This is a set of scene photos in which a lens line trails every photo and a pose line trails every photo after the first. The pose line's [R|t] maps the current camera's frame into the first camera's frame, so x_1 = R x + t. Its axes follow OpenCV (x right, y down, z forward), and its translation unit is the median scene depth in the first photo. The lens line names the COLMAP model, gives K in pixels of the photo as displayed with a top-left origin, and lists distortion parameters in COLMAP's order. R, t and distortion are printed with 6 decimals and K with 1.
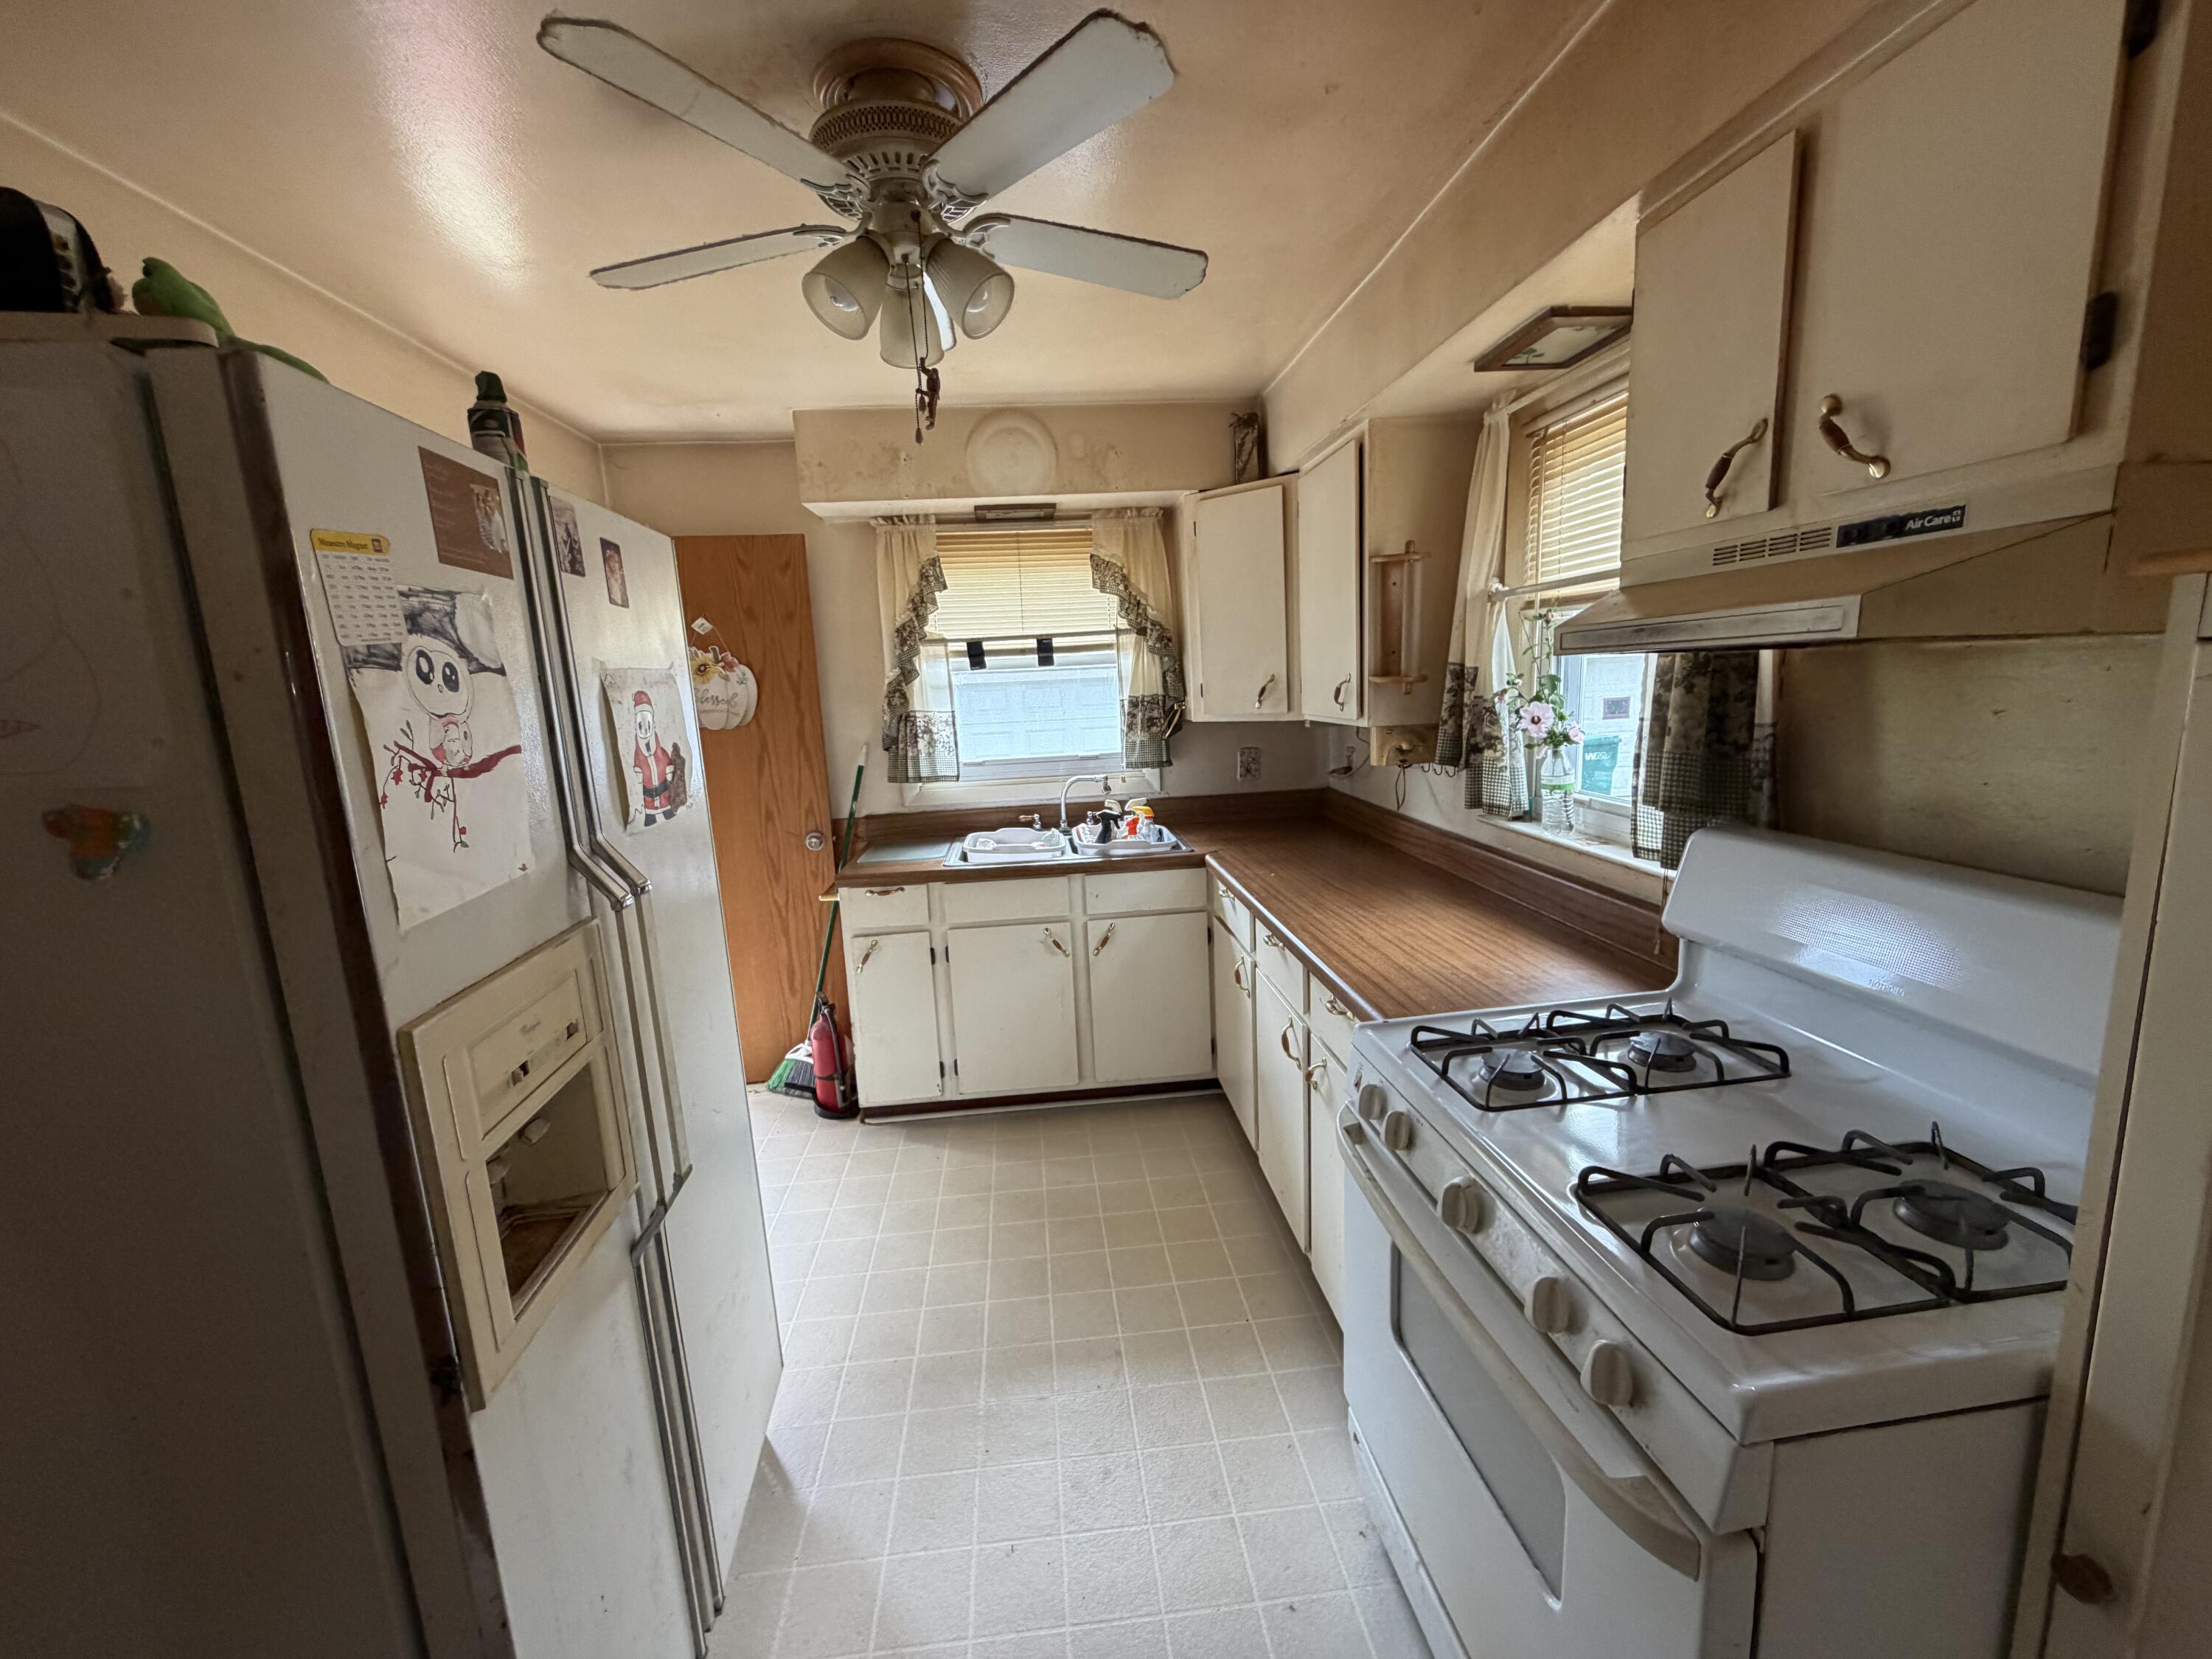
lens RADIAL K [[881.9, 0, 1102.2], [0, 881.9, 825.1], [0, 0, 1]] dist [-0.000122, 0.000606]
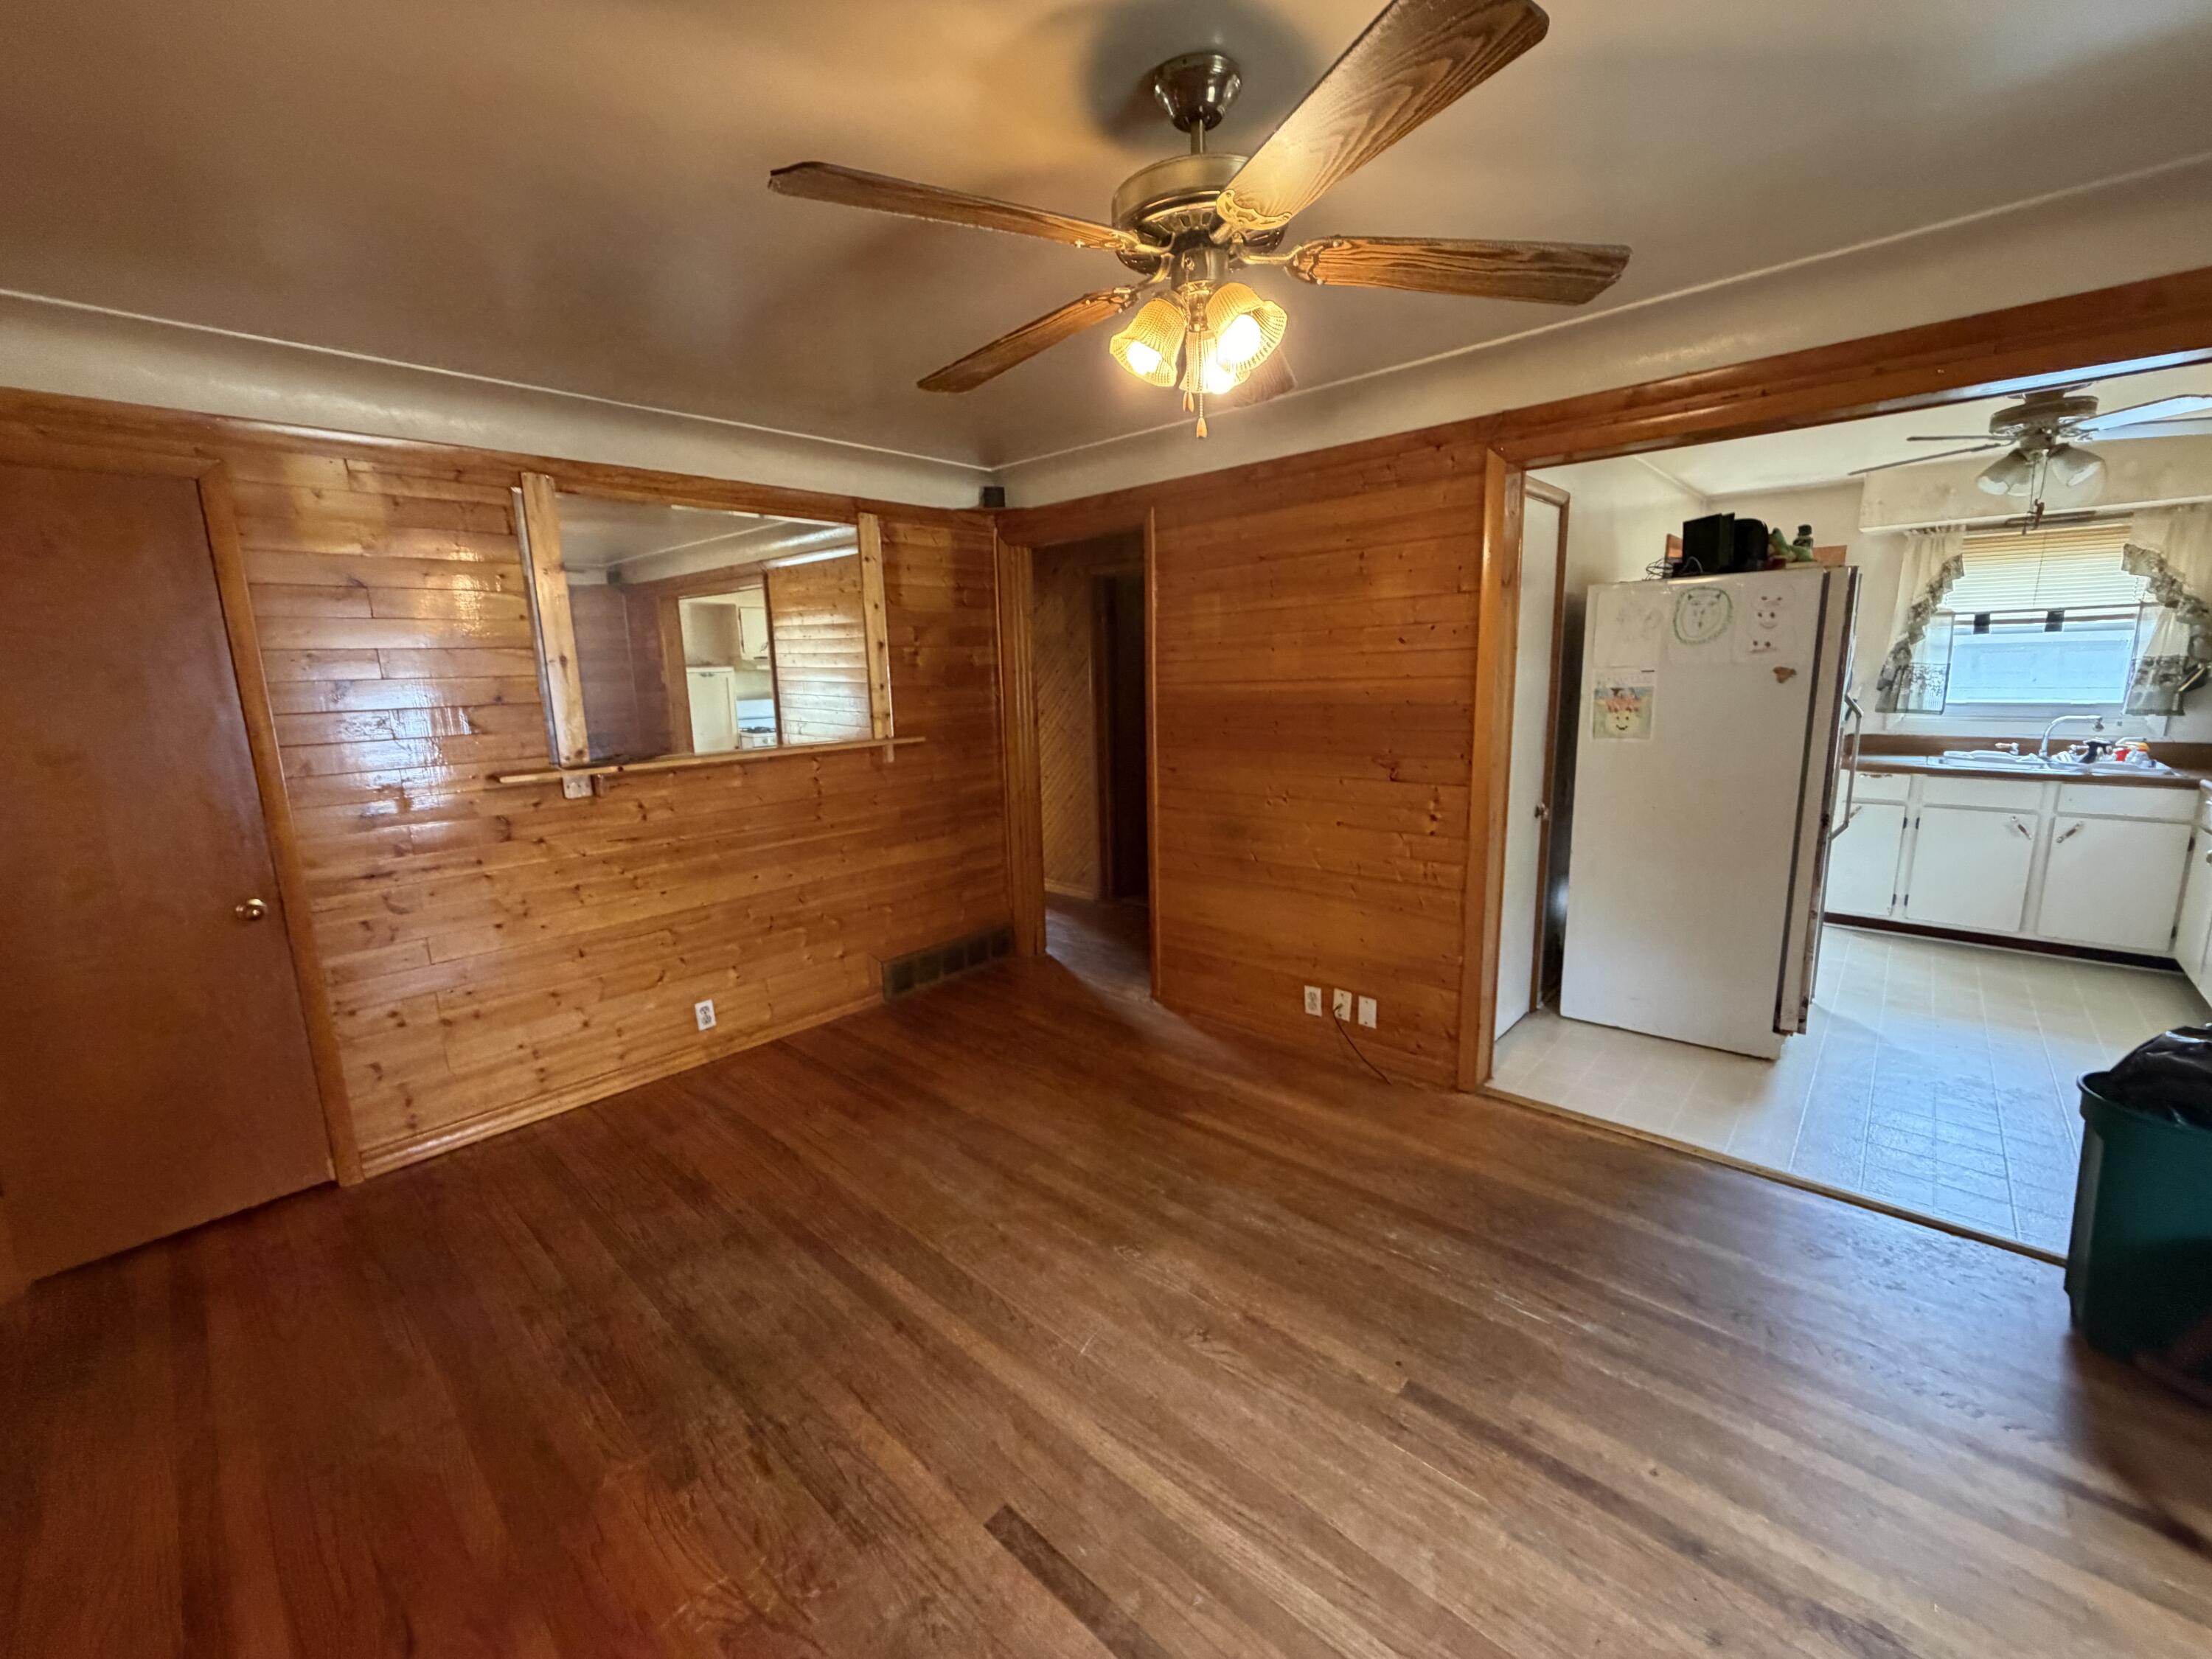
lens RADIAL K [[881.9, 0, 1102.2], [0, 881.9, 825.1], [0, 0, 1]] dist [-0.000122, 0.000606]
pose [[0.669438, 0.163842, -0.724574, -0.012041], [-0.130338, 0.986150, 0.102570, 0.159062], [0.731344, 0.025775, 0.681521, -0.959598]]
